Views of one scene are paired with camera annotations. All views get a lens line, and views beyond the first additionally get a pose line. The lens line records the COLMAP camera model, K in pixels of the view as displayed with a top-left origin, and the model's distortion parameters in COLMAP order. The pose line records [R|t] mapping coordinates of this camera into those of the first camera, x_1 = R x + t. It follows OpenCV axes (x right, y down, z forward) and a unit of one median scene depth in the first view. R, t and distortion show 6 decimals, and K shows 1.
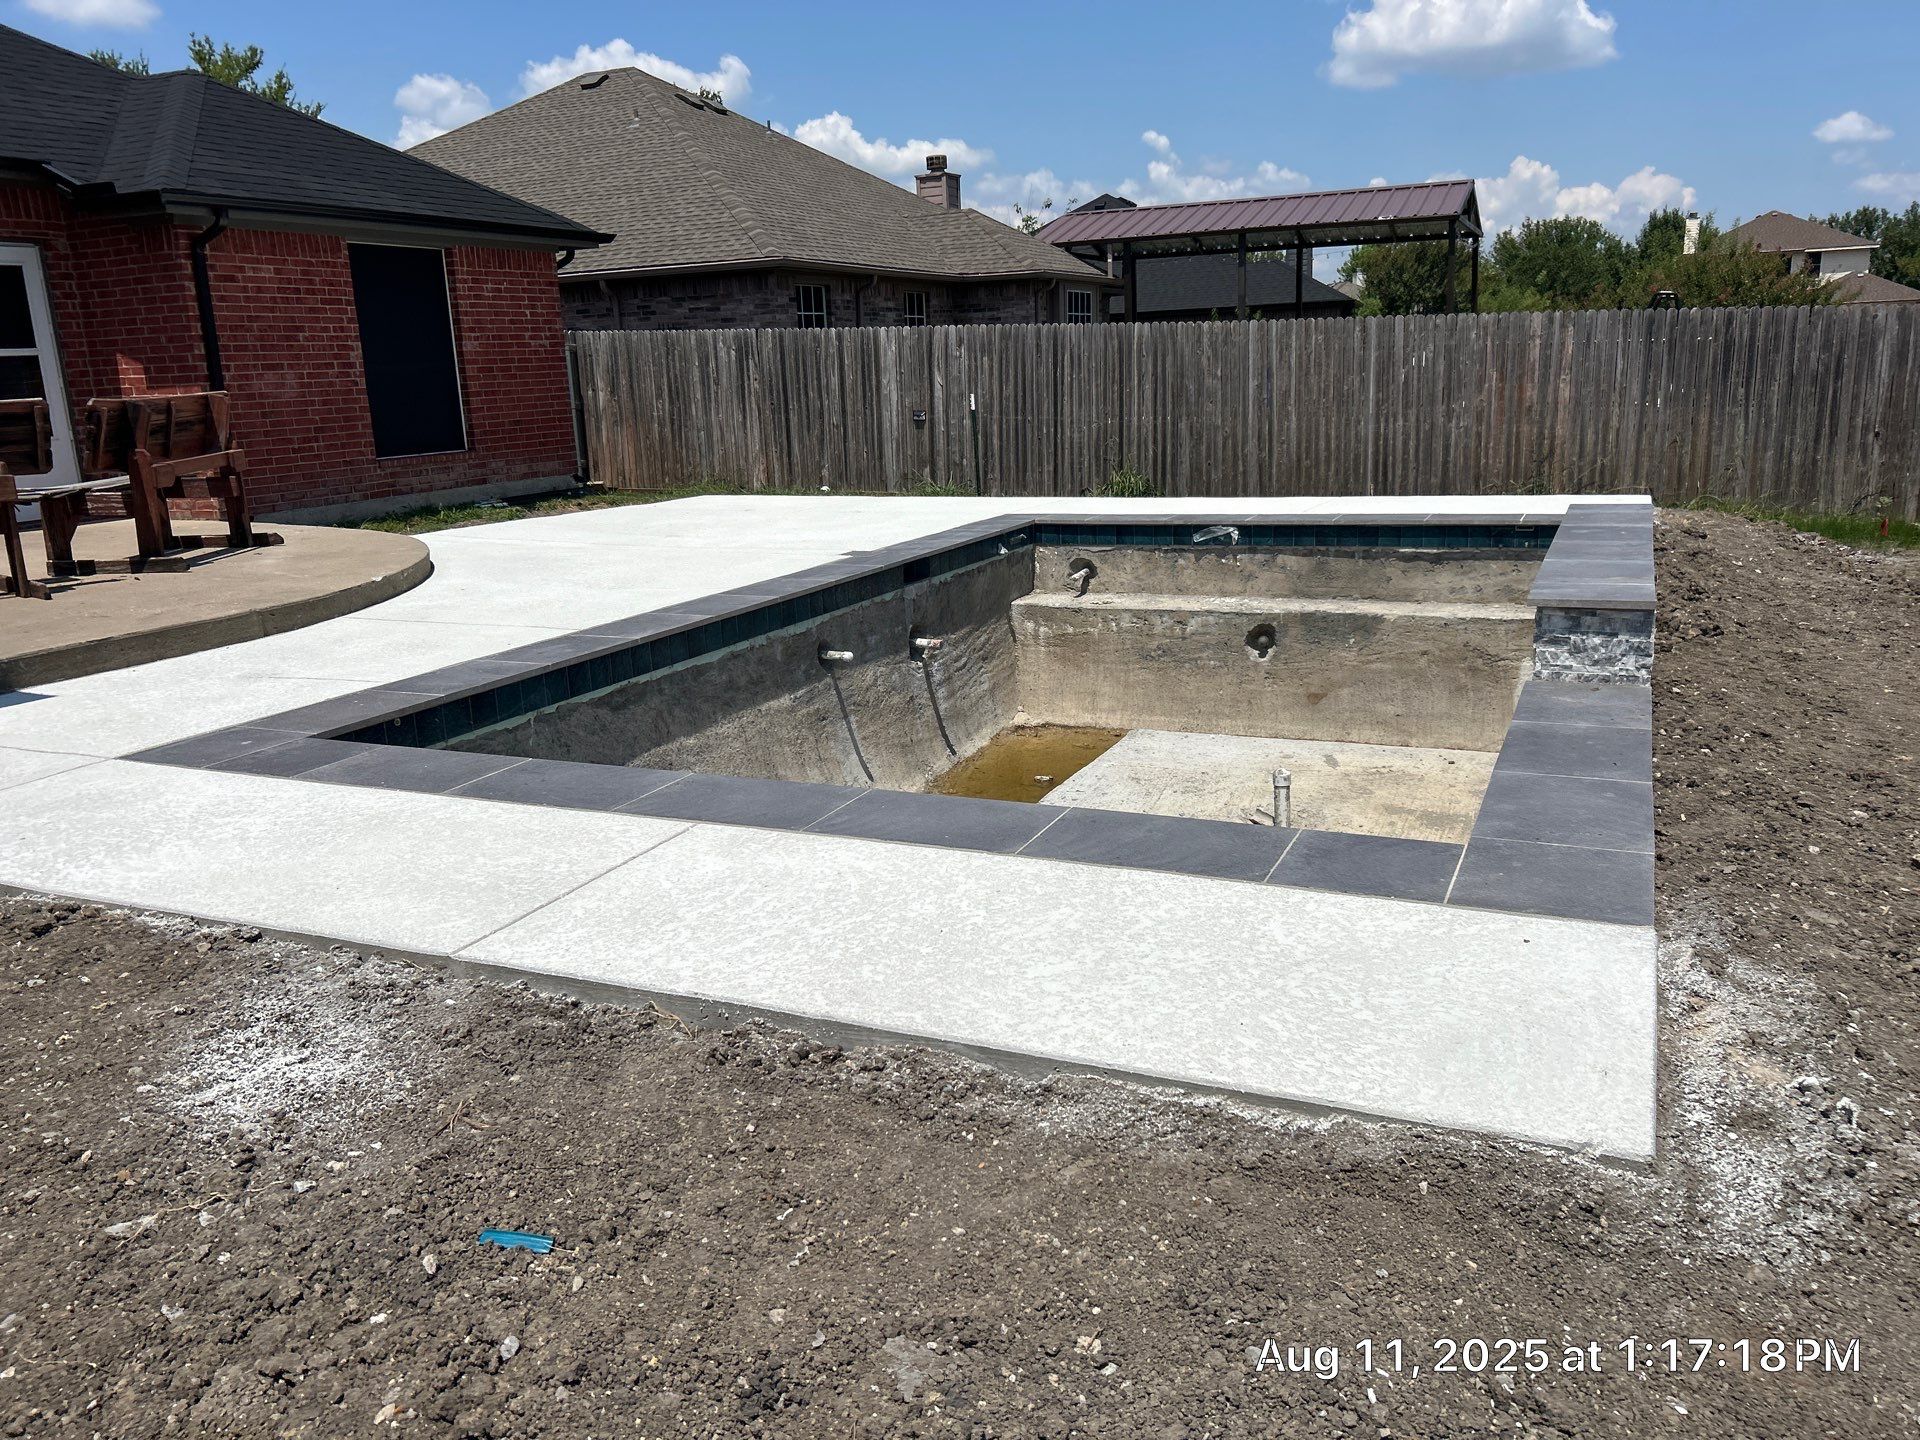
lens RADIAL K [[1446.0, 0, 960.0], [0, 1446.0, 727.0], [0, 0, 1]] dist [0.034389, -0.040110]
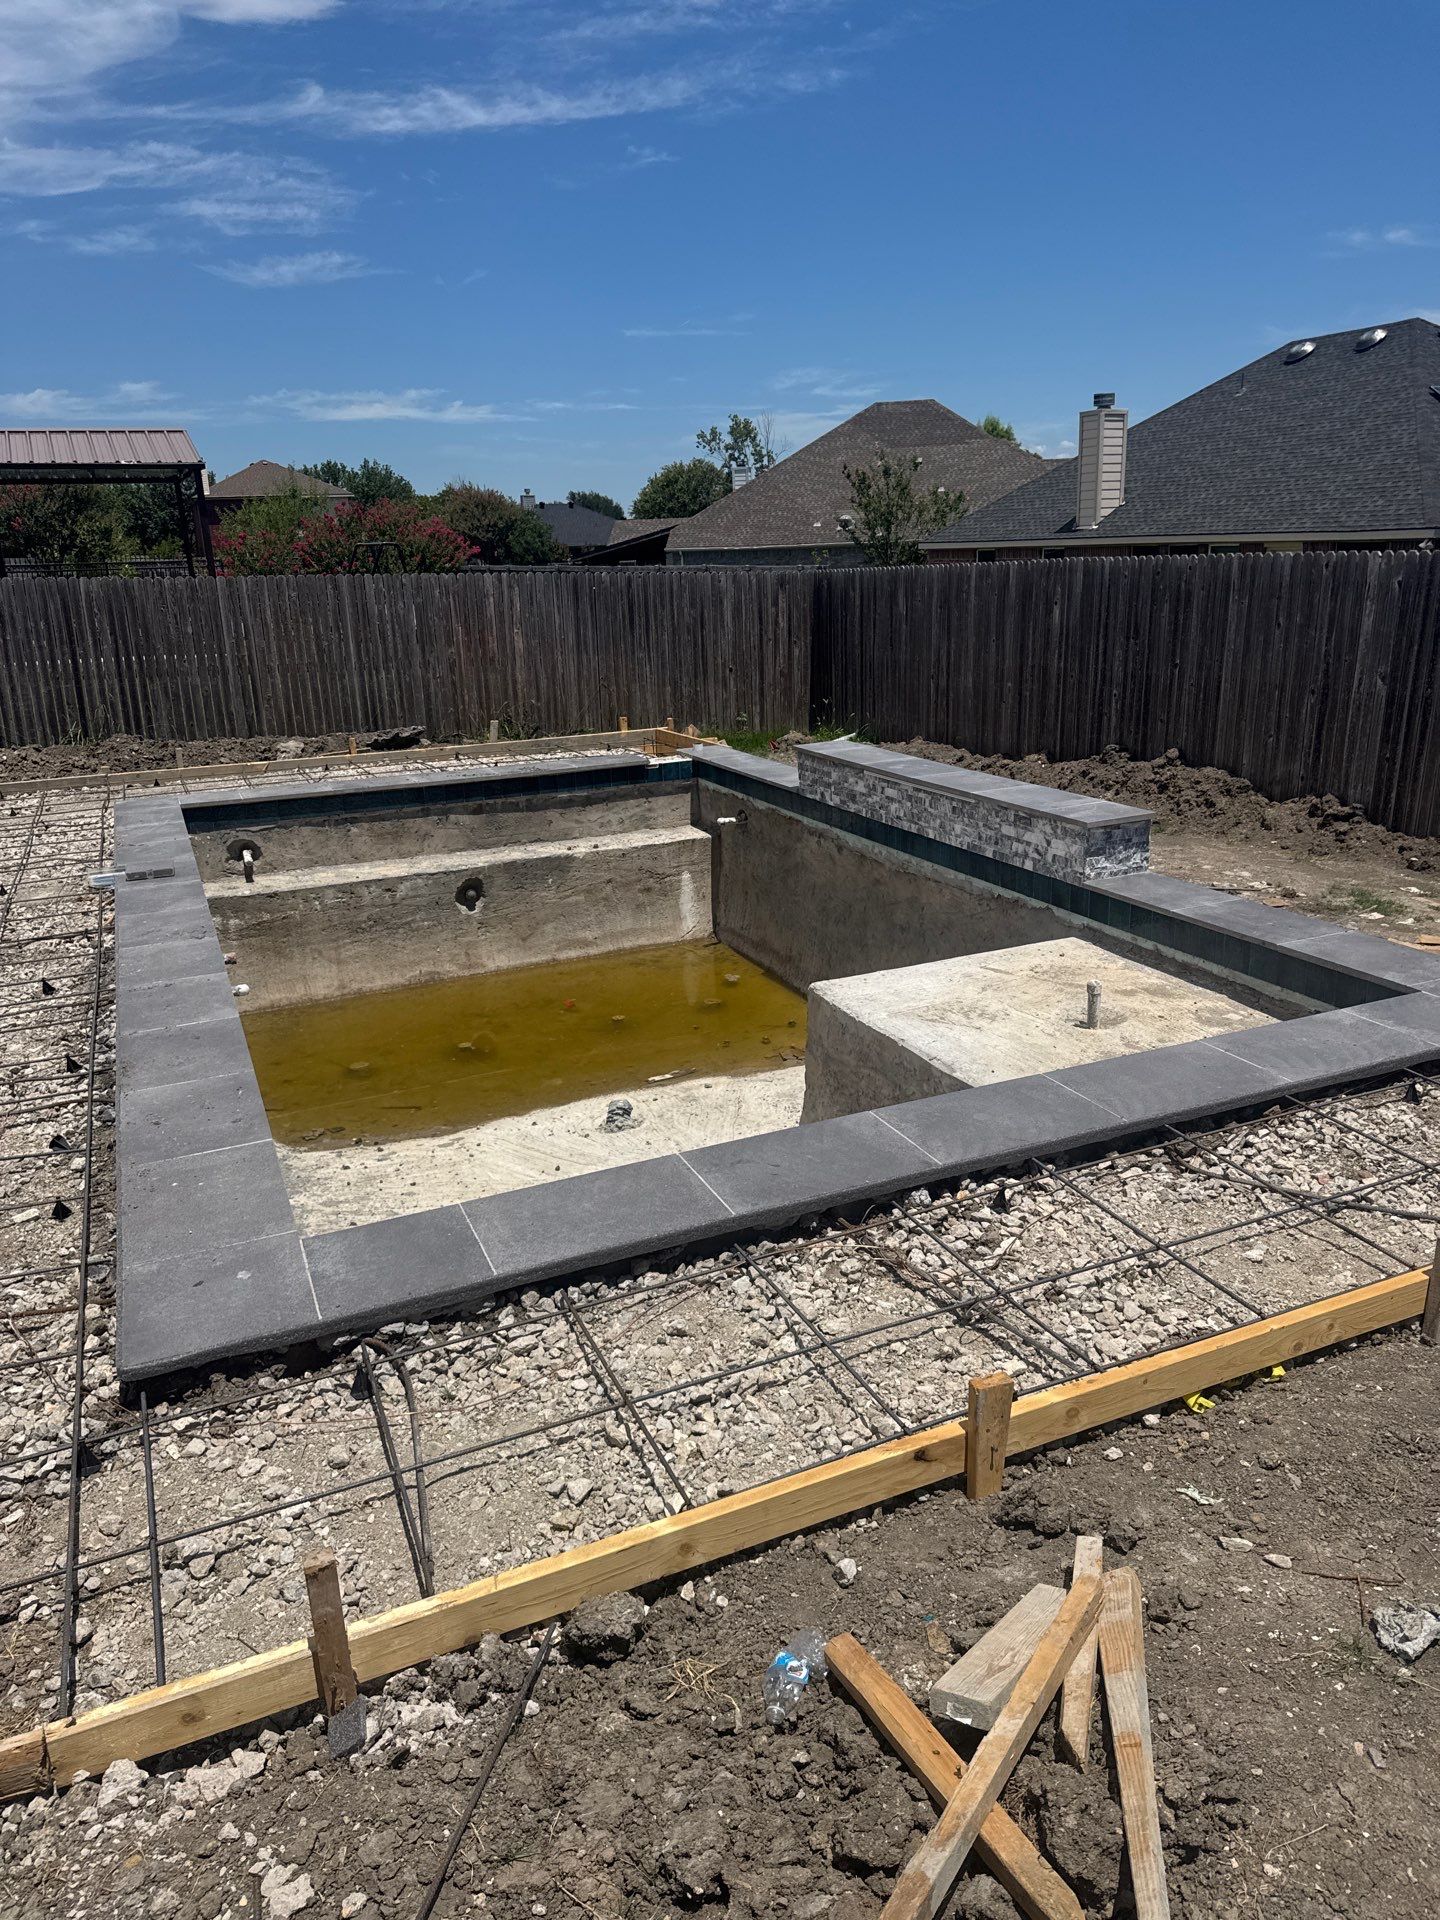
lens RADIAL K [[1331.9, 0, 730.0], [0, 1331.9, 957.2], [0, 0, 1]] dist [0.176131, -0.373847]
pose [[0.666373, -0.202346, 0.717637, -0.279098], [0.188255, 0.976949, 0.100655, -0.057081], [-0.721462, 0.068026, 0.689105, 0.139113]]
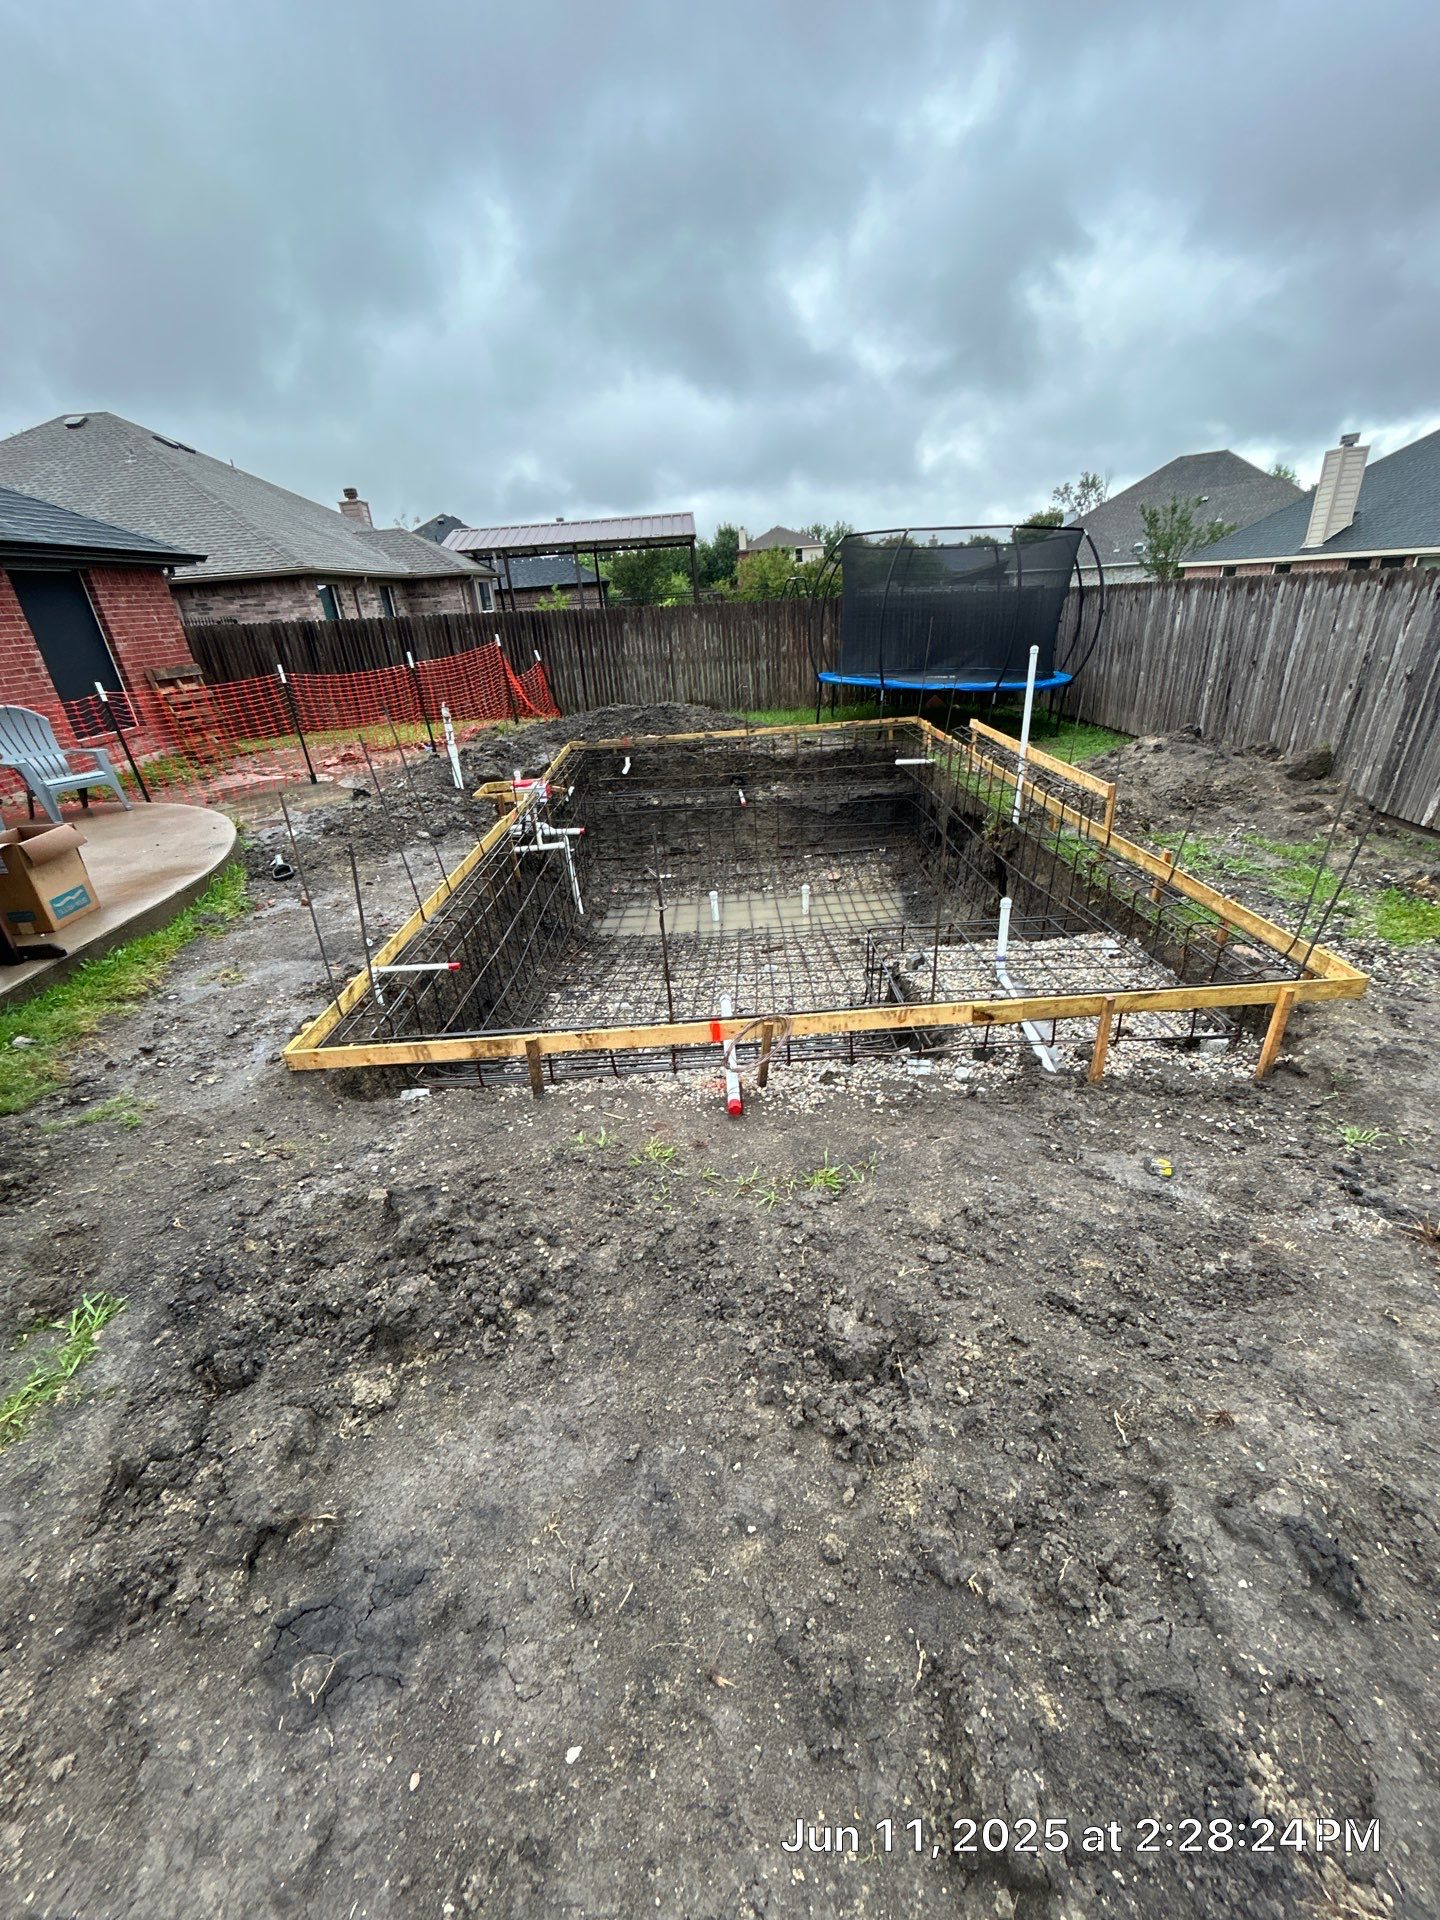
lens RADIAL K [[778.4, 0, 720.0], [0, 778.4, 960.0], [0, 0, 1]] dist [-0.013152, 0.010882]
pose [[0.902556, -0.204578, 0.378867, -0.163464], [0.135642, 0.970206, 0.200752, -0.048087], [-0.408649, -0.129800, 0.903415, 0.083368]]
